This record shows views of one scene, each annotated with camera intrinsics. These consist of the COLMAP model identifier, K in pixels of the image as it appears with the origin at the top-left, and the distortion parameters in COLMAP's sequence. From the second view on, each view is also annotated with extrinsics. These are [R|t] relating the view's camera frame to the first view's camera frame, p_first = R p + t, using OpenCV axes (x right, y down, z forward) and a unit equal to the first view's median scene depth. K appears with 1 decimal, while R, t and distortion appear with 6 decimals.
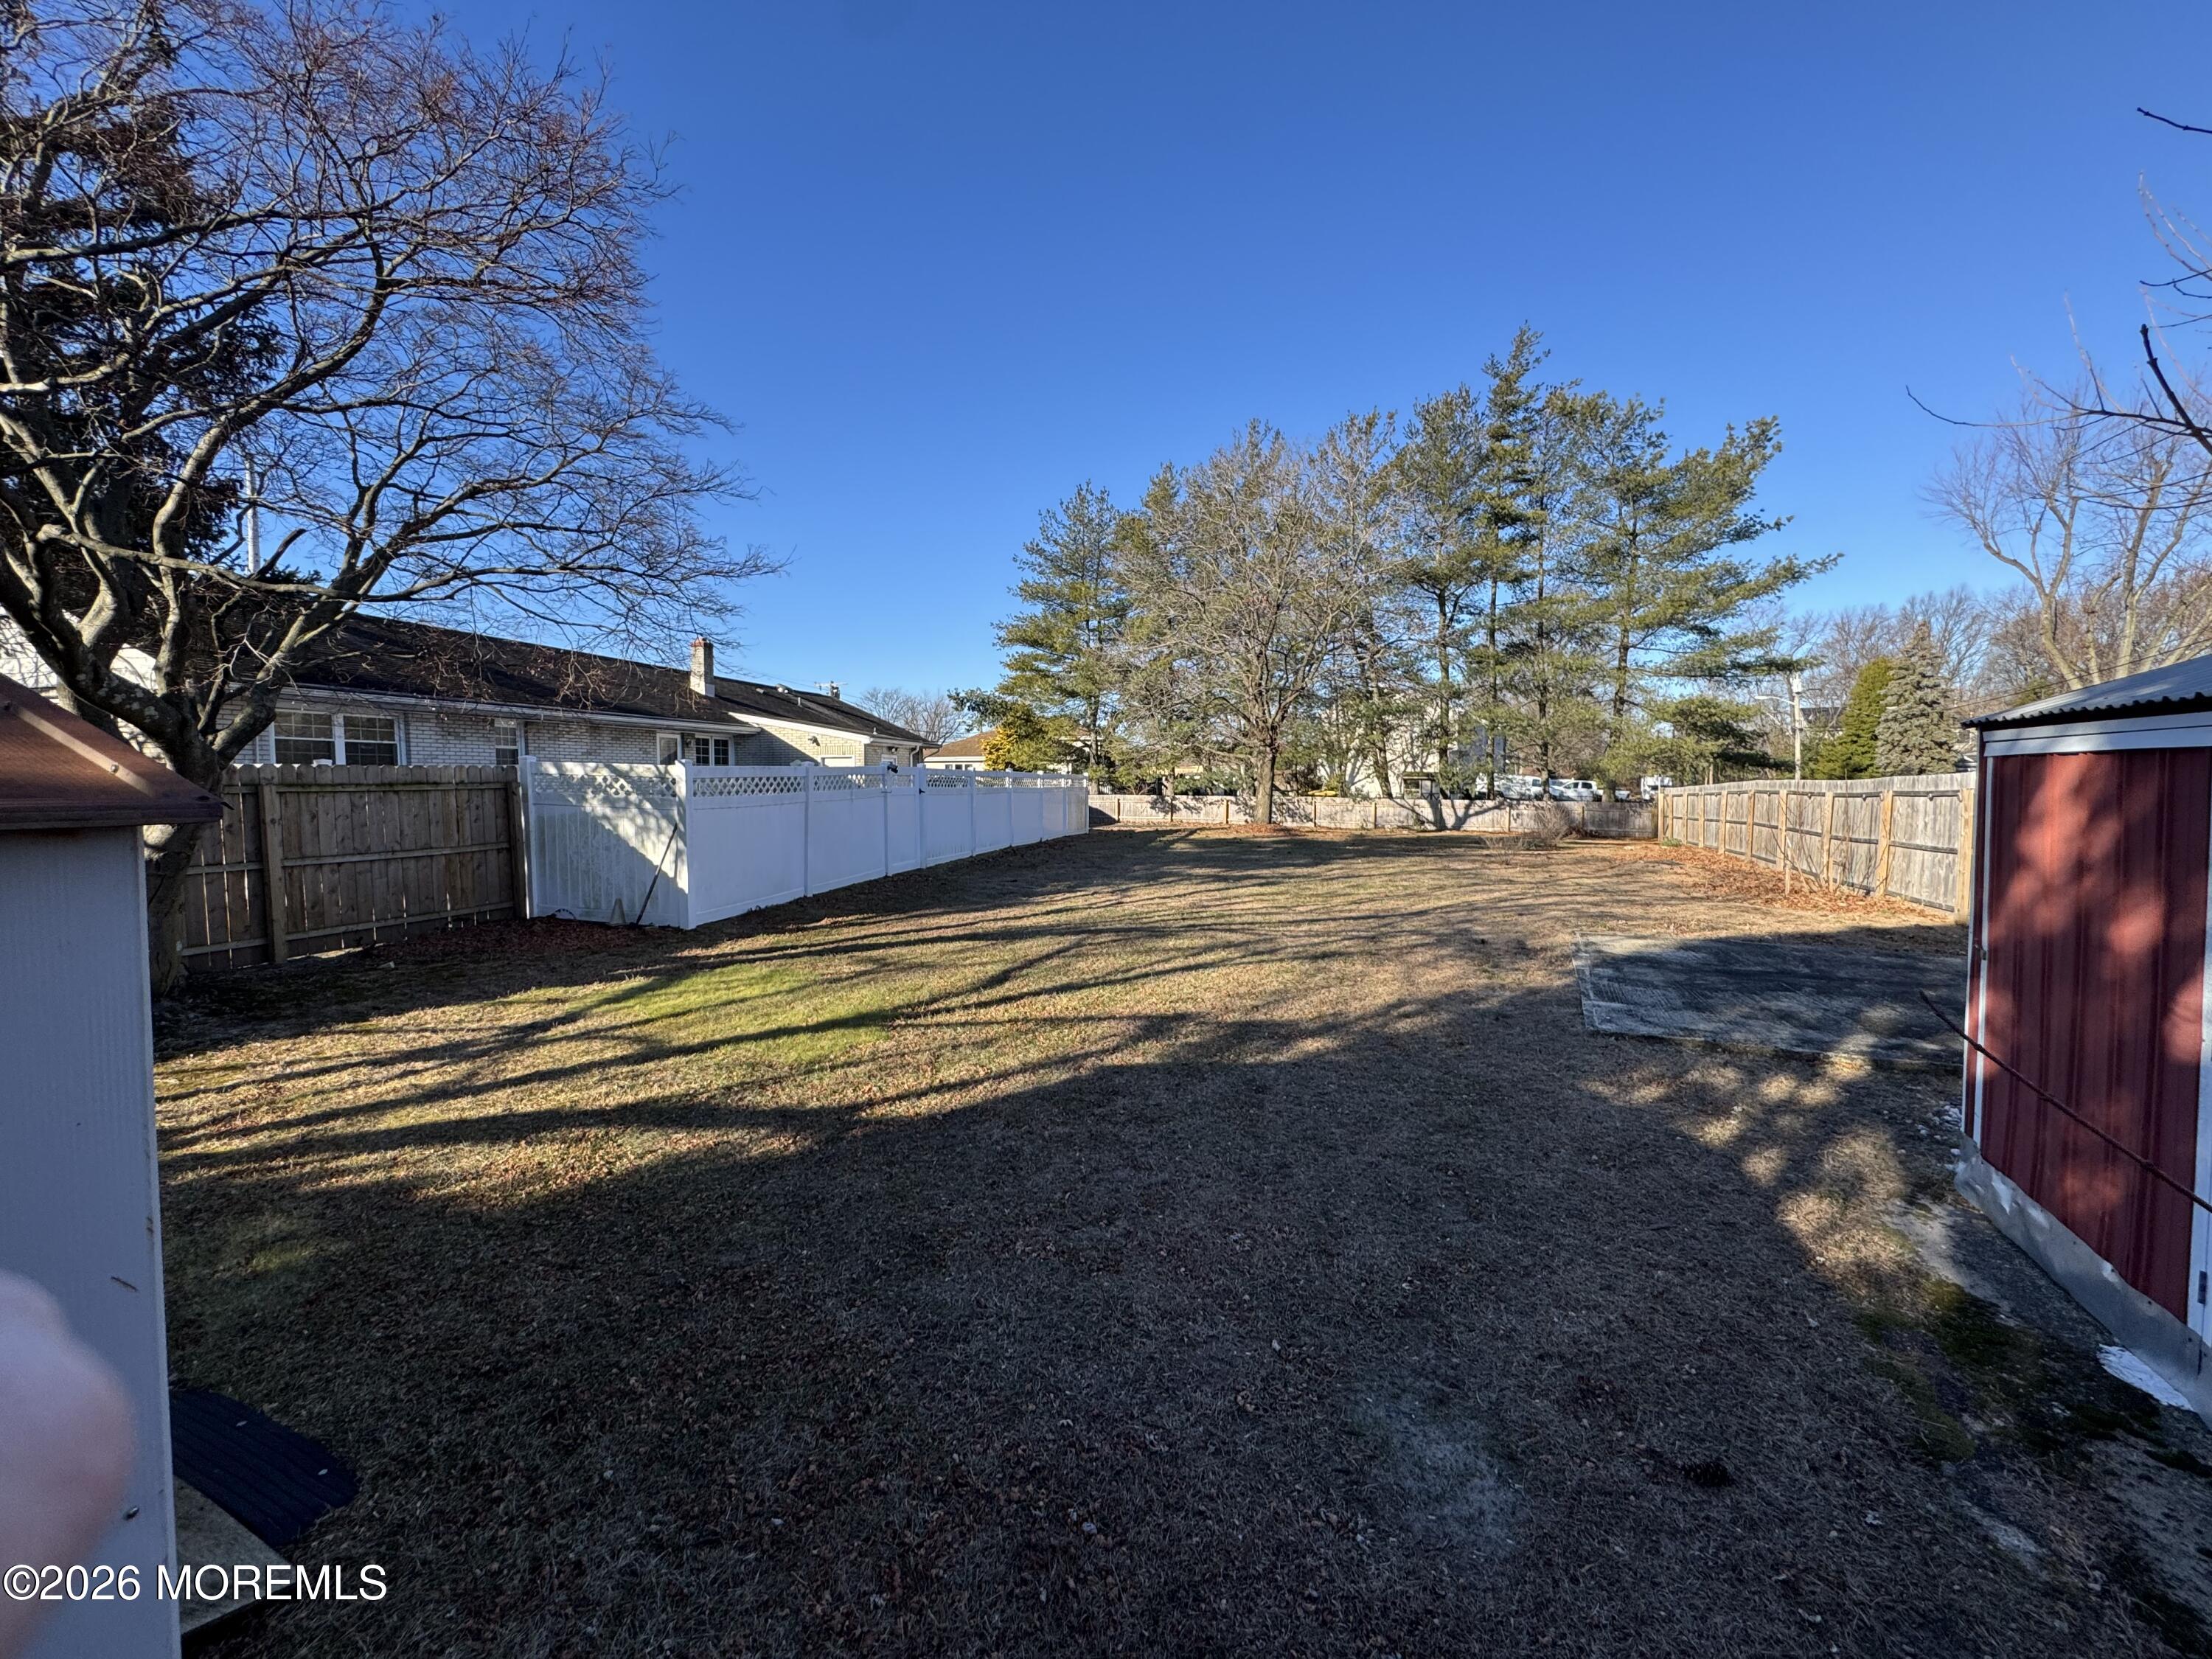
lens RADIAL K [[882.8, 0, 1108.0], [0, 882.8, 819.0], [0, 0, 1]] dist [-0.002268, -0.000517]
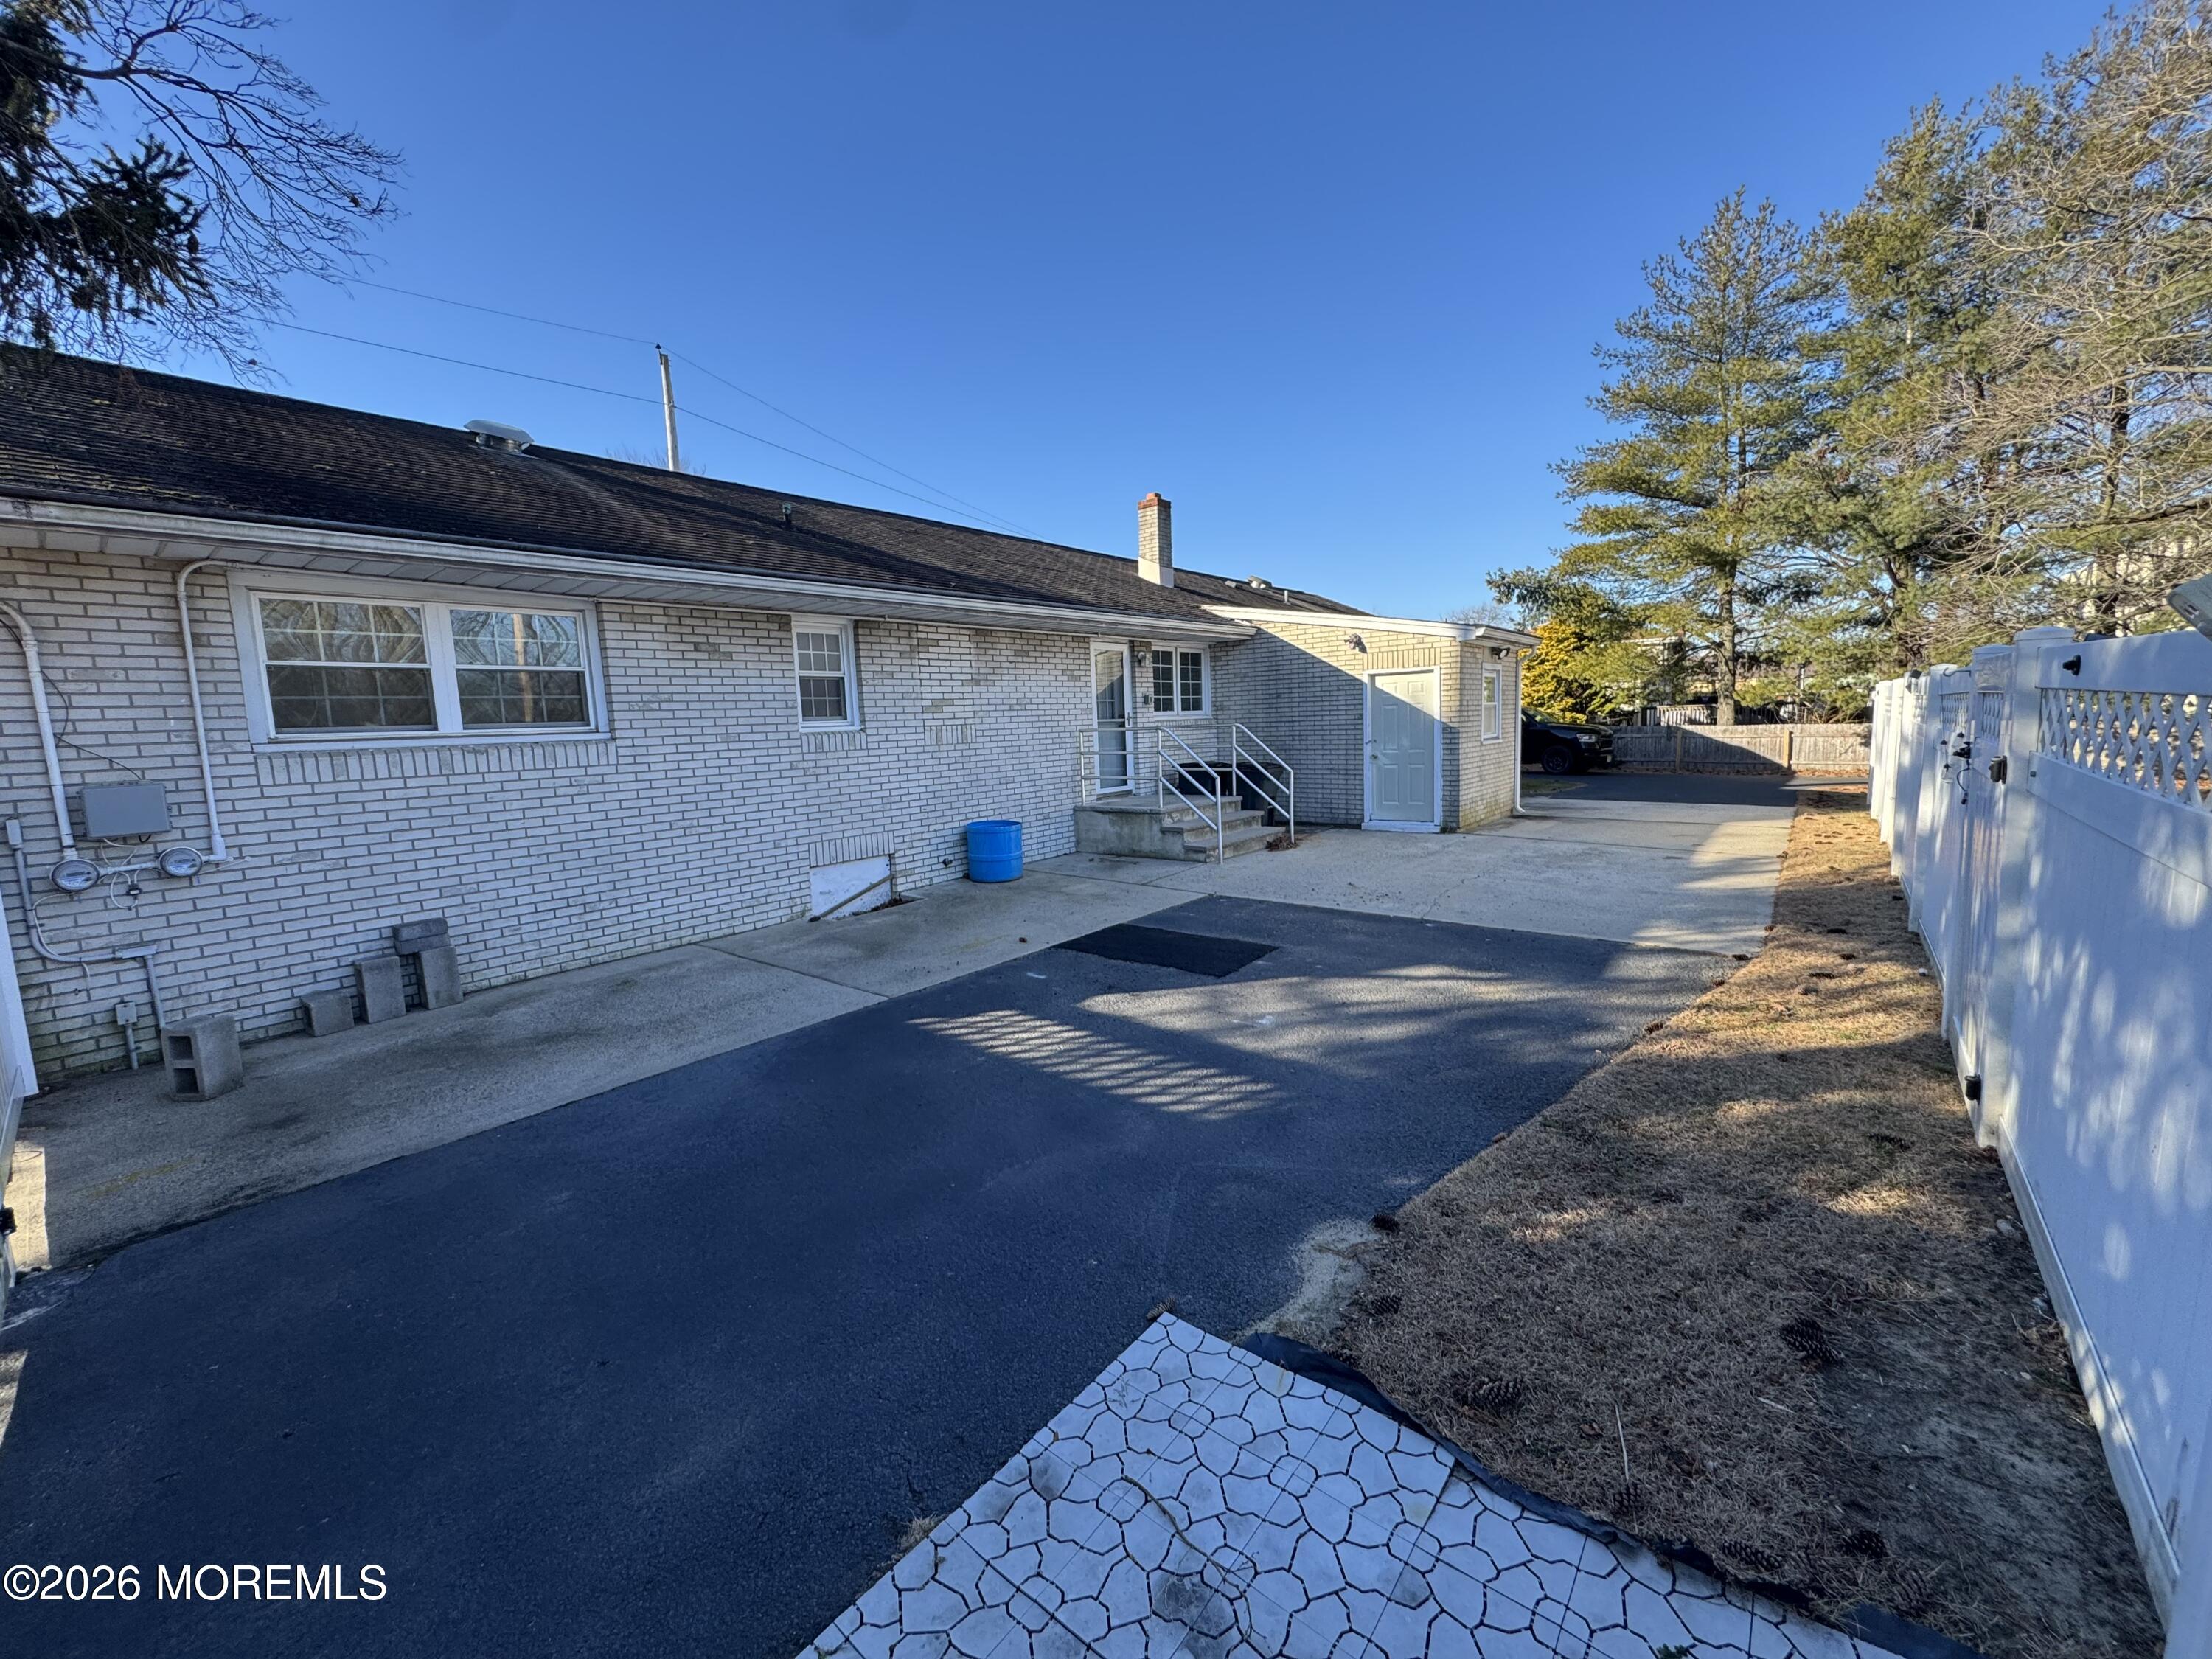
lens RADIAL K [[882.8, 0, 1108.1], [0, 882.8, 824.5], [0, 0, 1]] dist [-0.002268, -0.000517]
pose [[0.894769, 0.021103, -0.446031, -0.227393], [0.015218, 0.996861, 0.077693, -0.023481], [0.446270, -0.076305, 0.891639, 0.453392]]
